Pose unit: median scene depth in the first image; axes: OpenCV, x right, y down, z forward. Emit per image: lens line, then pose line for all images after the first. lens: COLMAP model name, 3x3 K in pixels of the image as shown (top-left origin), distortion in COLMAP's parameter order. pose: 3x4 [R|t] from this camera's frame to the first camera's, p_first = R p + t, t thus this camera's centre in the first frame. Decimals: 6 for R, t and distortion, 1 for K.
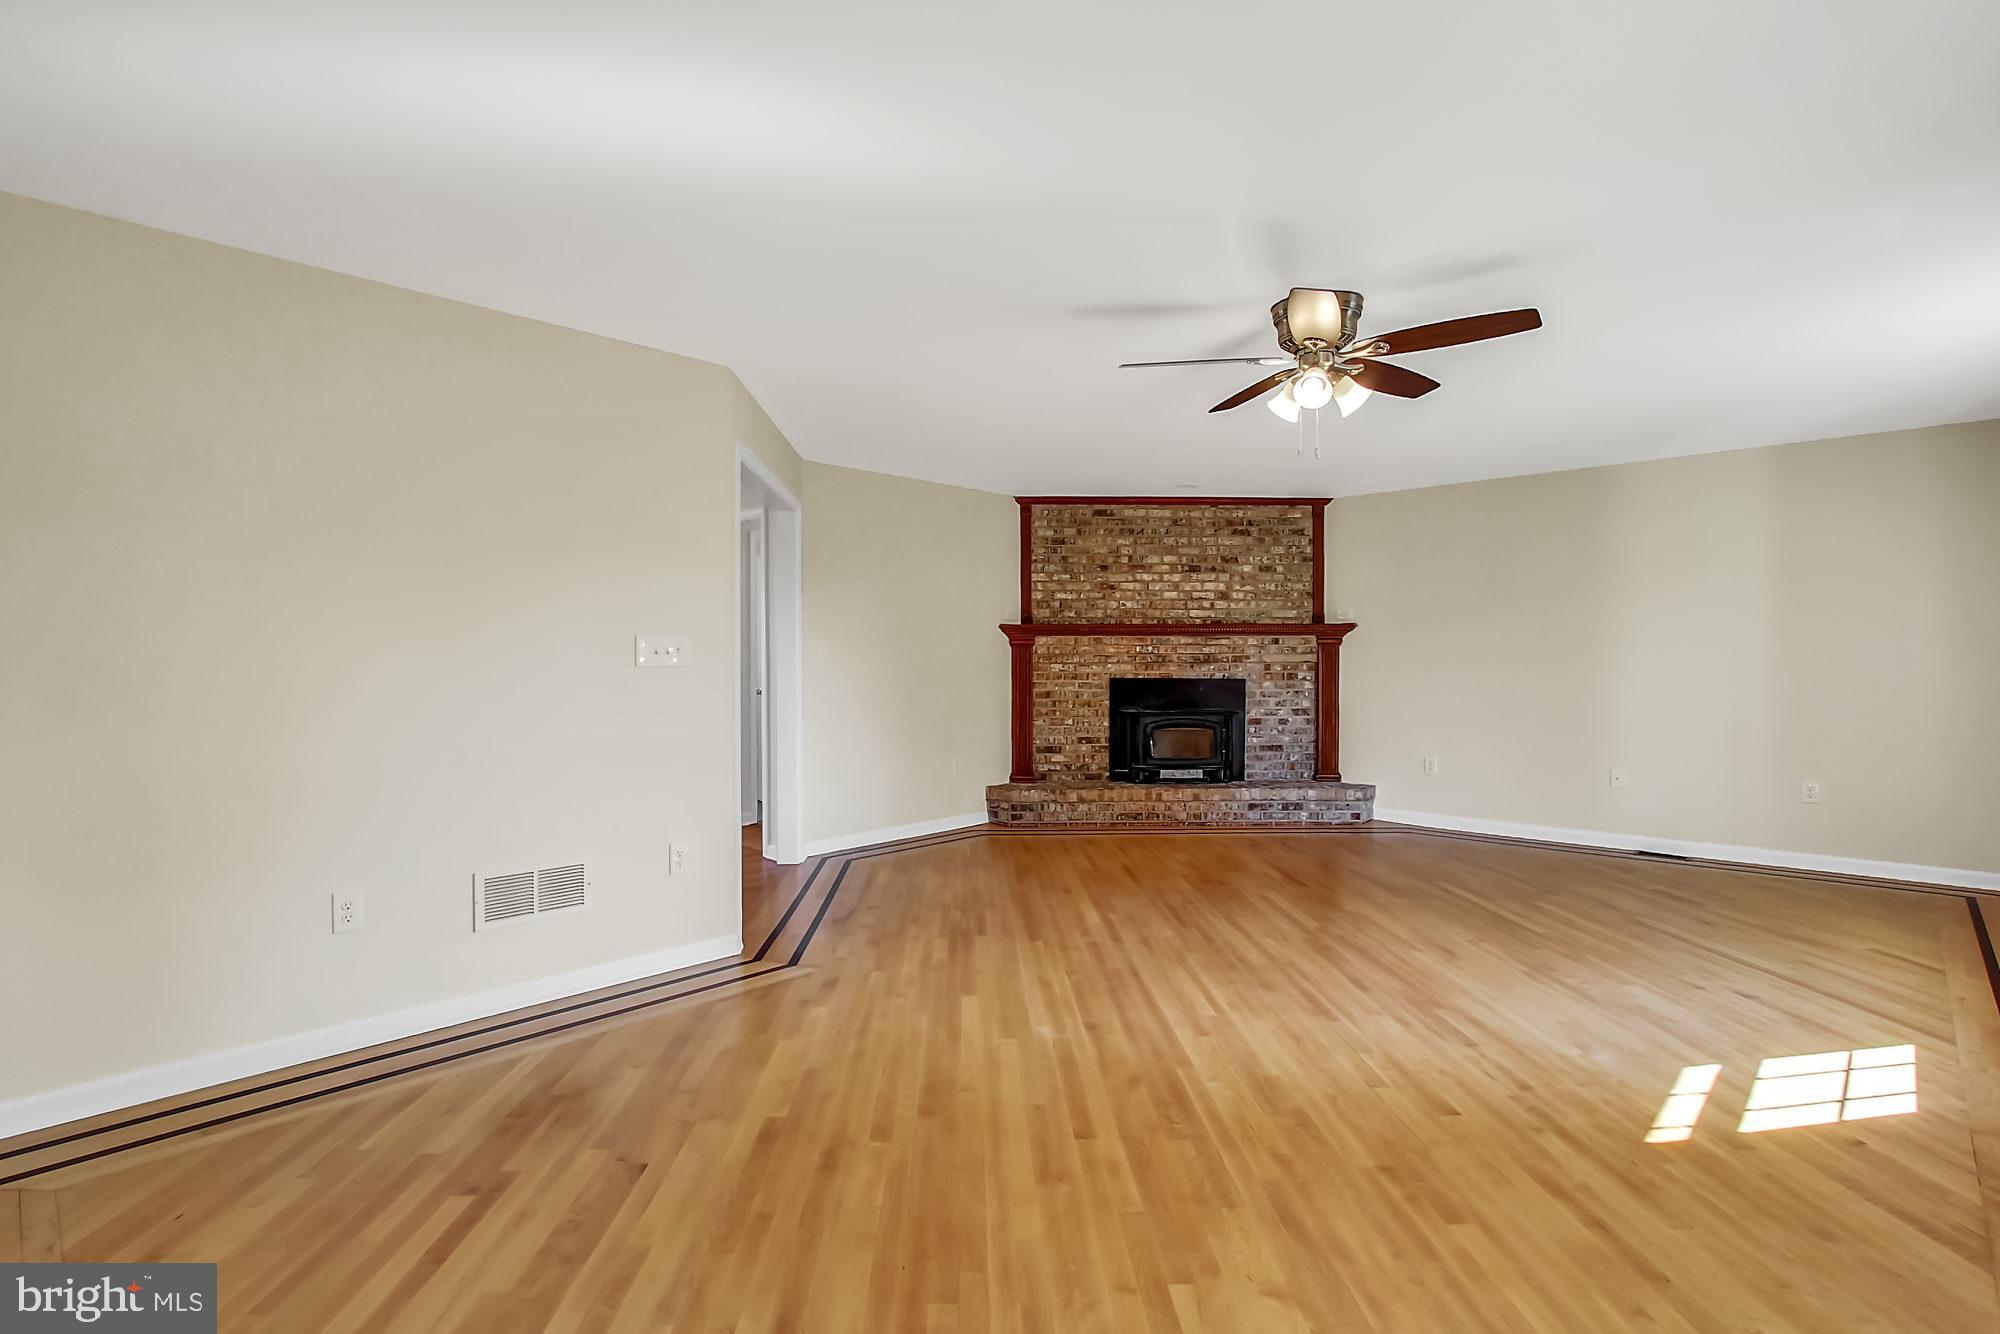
lens RADIAL K [[955.7, 0, 1000.0], [0, 955.7, 667.0], [0, 0, 1]] dist [-0.010887, 0.005566]
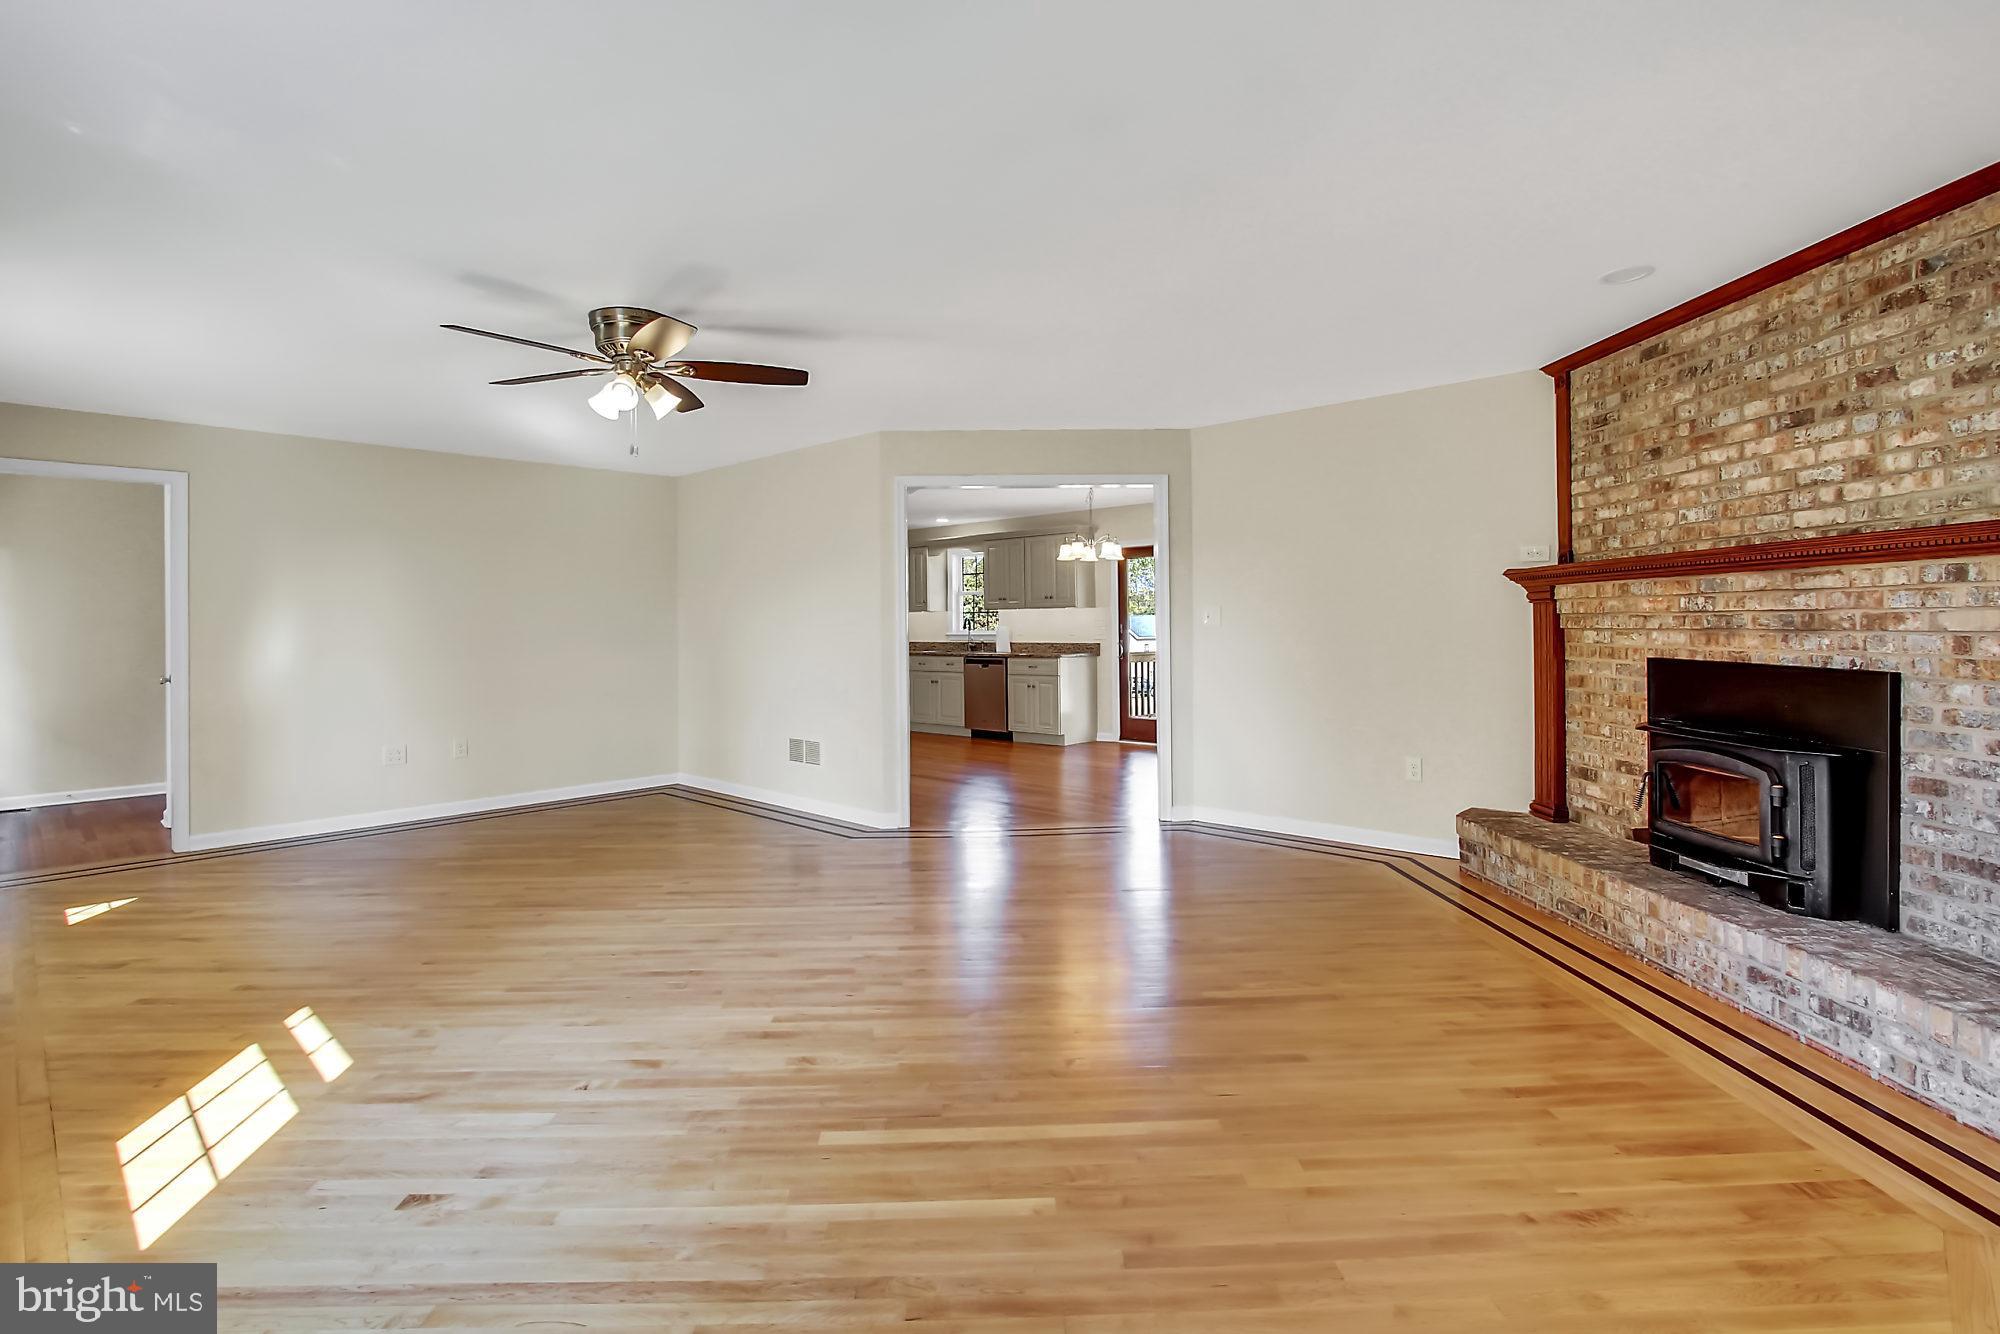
lens RADIAL K [[950.0, 0, 1005.6], [0, 950.0, 616.4], [0, 0, 1]] dist [-0.015405, 0.000045]
pose [[0.005921, -0.005502, -0.999967, 0.637645], [0.002005, 0.999983, -0.005490, -0.009402], [0.999980, -0.001973, 0.005932, 0.630957]]
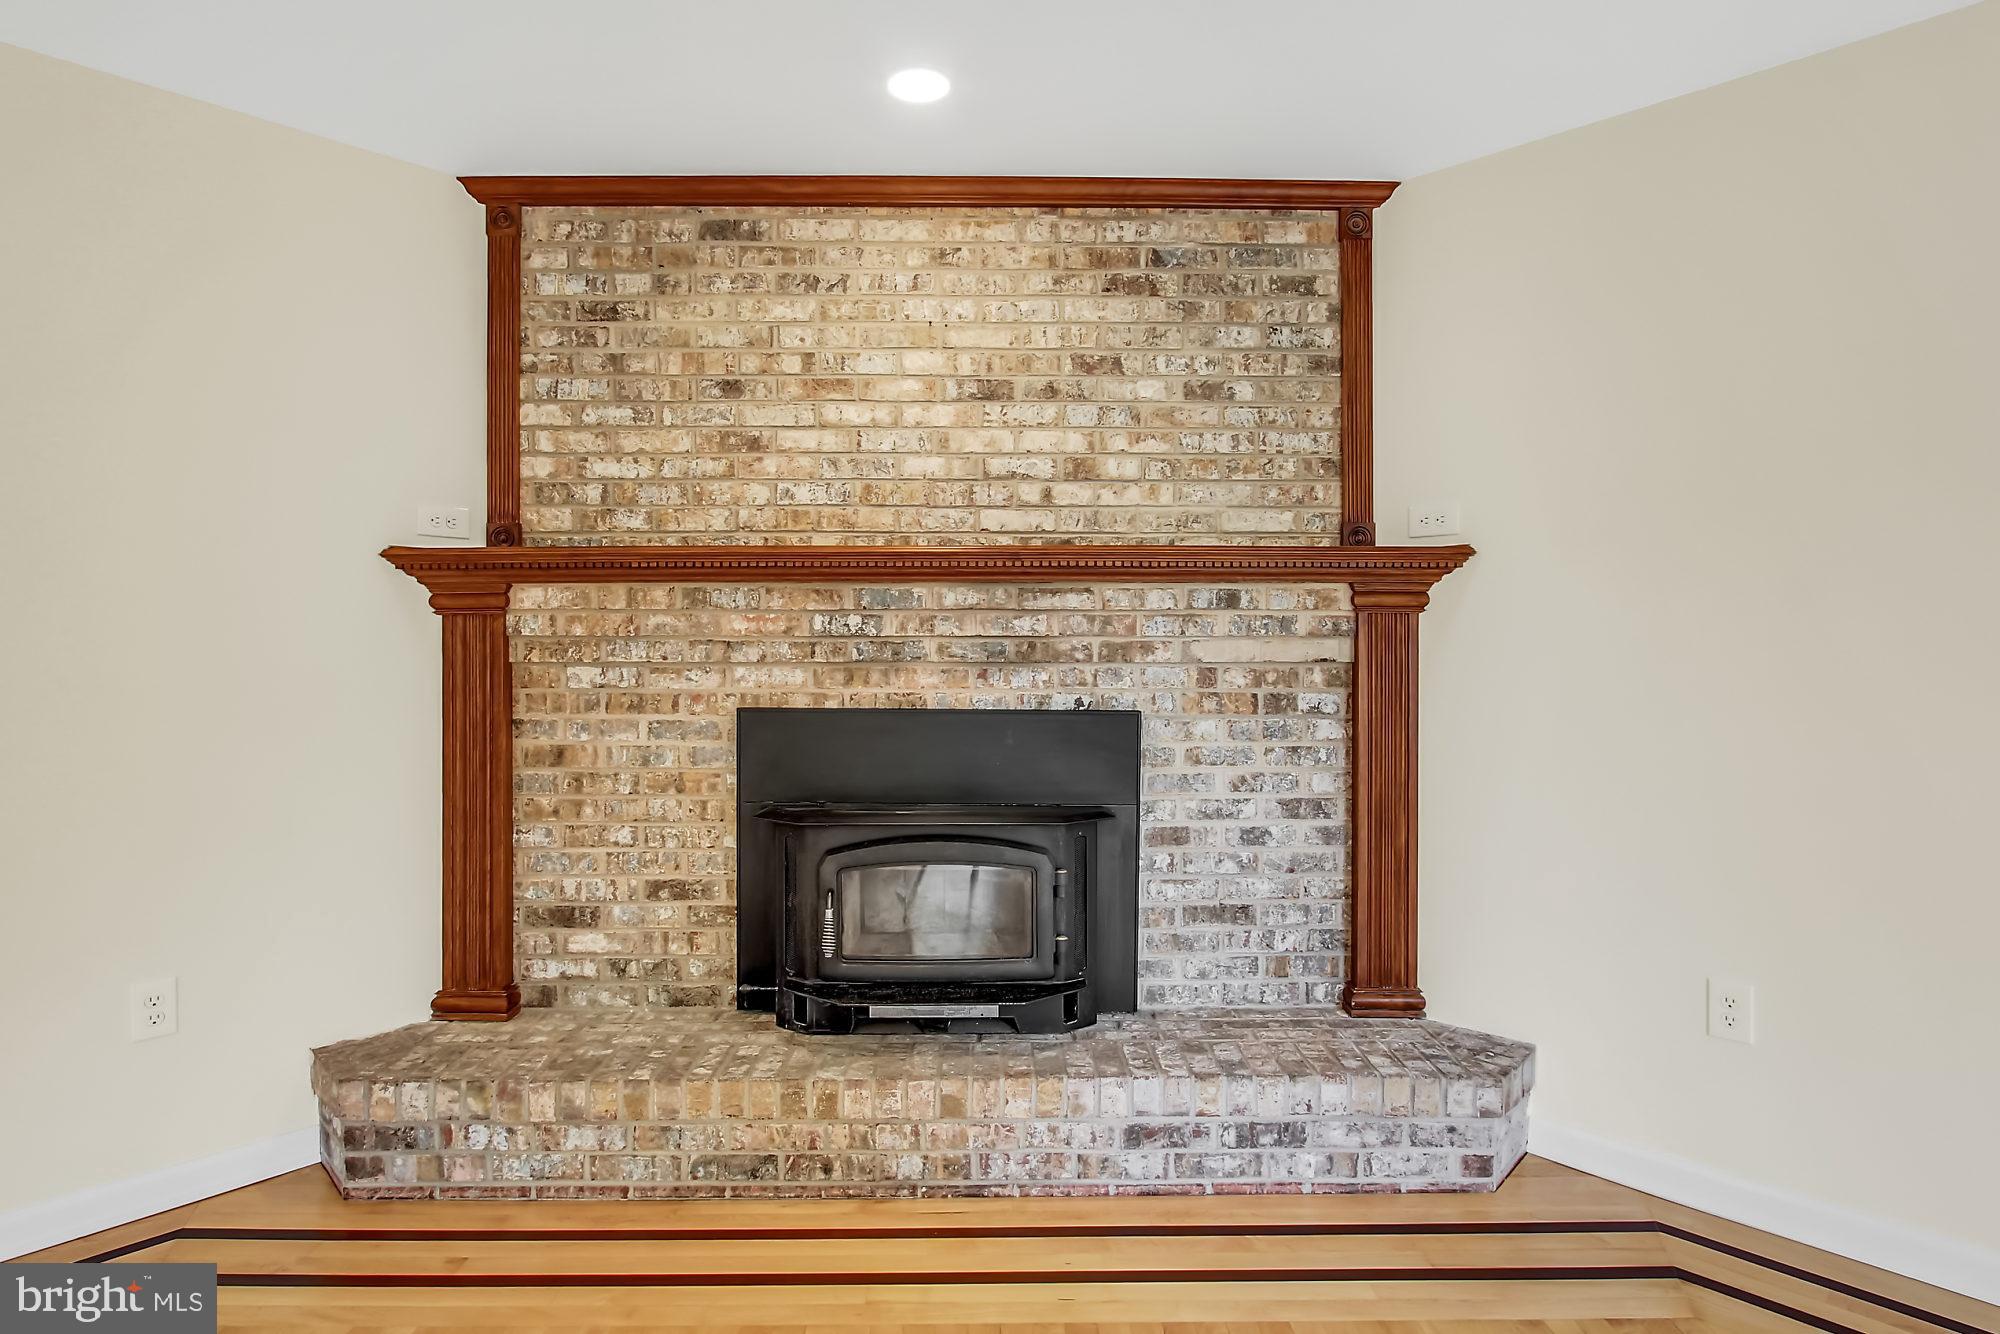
lens RADIAL K [[1035.4, 0, 999.9], [0, 1035.4, 645.9], [0, 0, 1]] dist [-0.037586, 0.032627]
pose [[0.999858, 0.001573, -0.016773, 0.212480], [-0.001716, 0.999962, -0.008528, -0.007537], [0.016759, 0.008556, 0.999823, 0.630838]]
